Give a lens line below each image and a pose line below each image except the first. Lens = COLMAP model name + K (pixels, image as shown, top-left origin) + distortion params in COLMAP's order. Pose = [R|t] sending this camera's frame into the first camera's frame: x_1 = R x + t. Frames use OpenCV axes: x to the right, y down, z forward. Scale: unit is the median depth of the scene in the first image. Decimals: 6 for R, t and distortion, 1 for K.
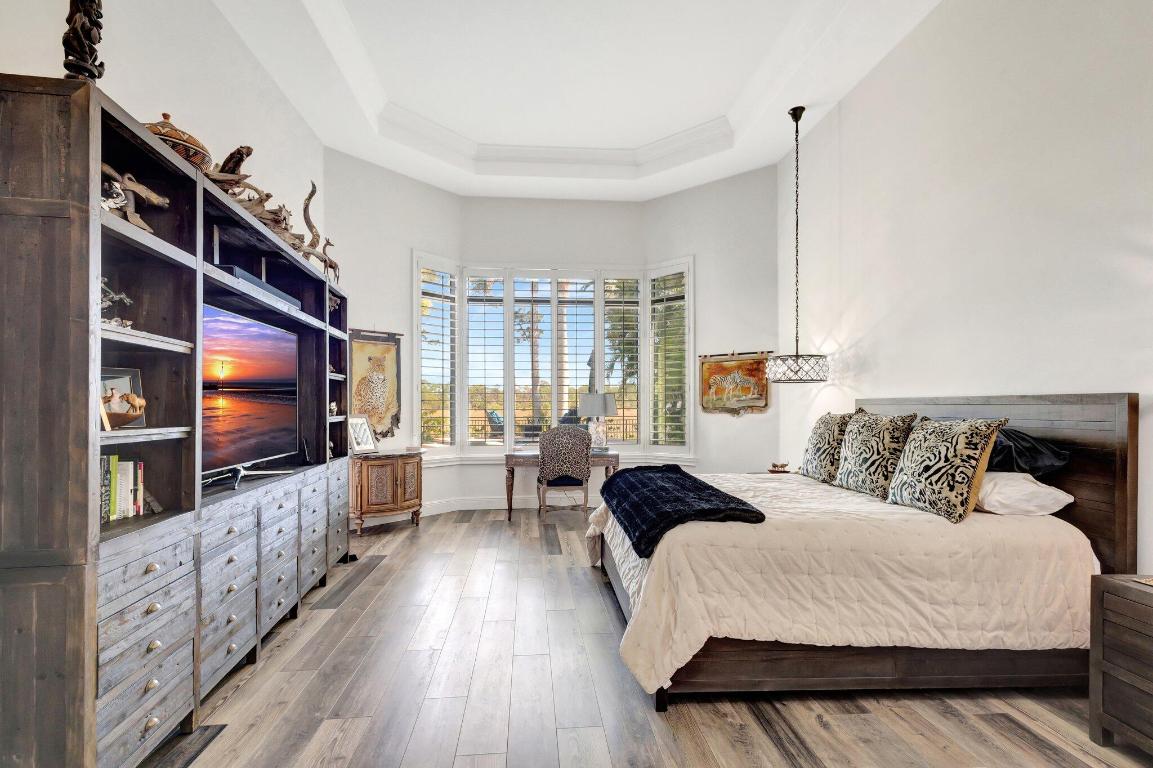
lens RADIAL K [[534.2, 0, 567.4], [0, 534.2, 394.1], [0, 0, 1]] dist [-0.000640, 0.000141]
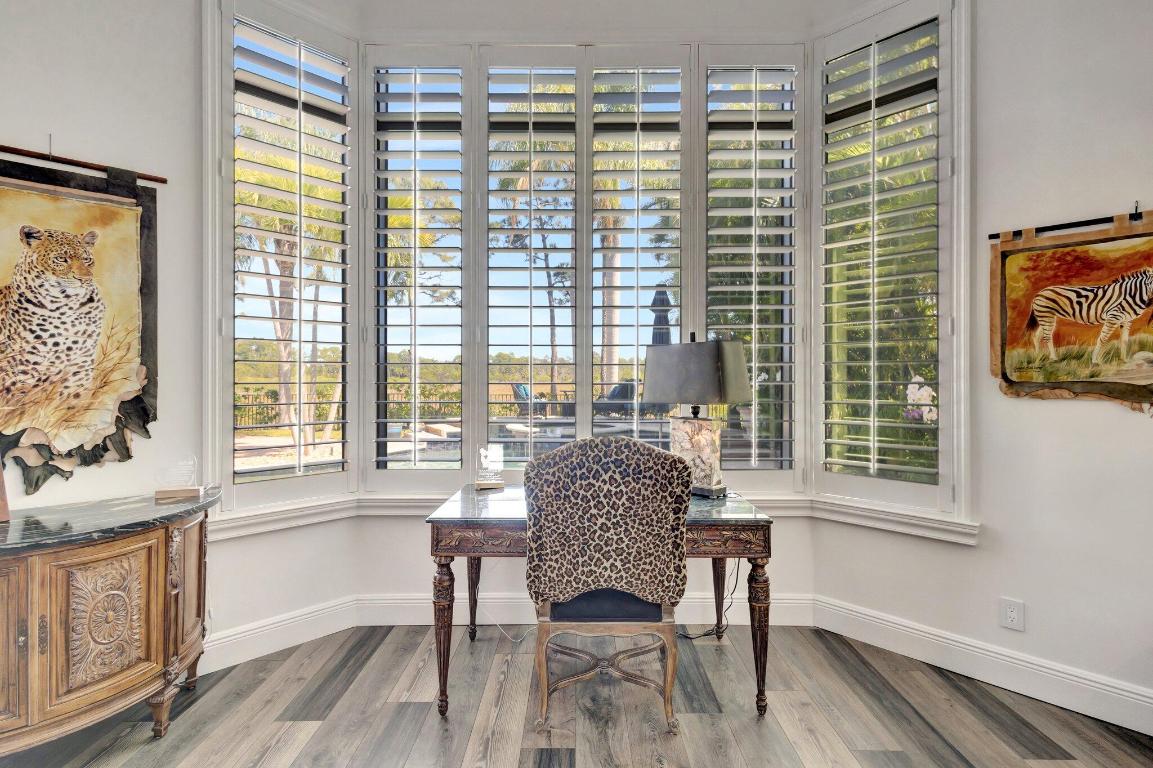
lens RADIAL K [[534.2, 0, 567.4], [0, 534.2, 394.1], [0, 0, 1]] dist [-0.000640, 0.000141]
pose [[0.995678, 0.005997, -0.092680, 0.001079], [-0.001076, 0.998591, 0.053055, 0.015020], [0.092868, -0.052726, 0.994281, 0.626971]]
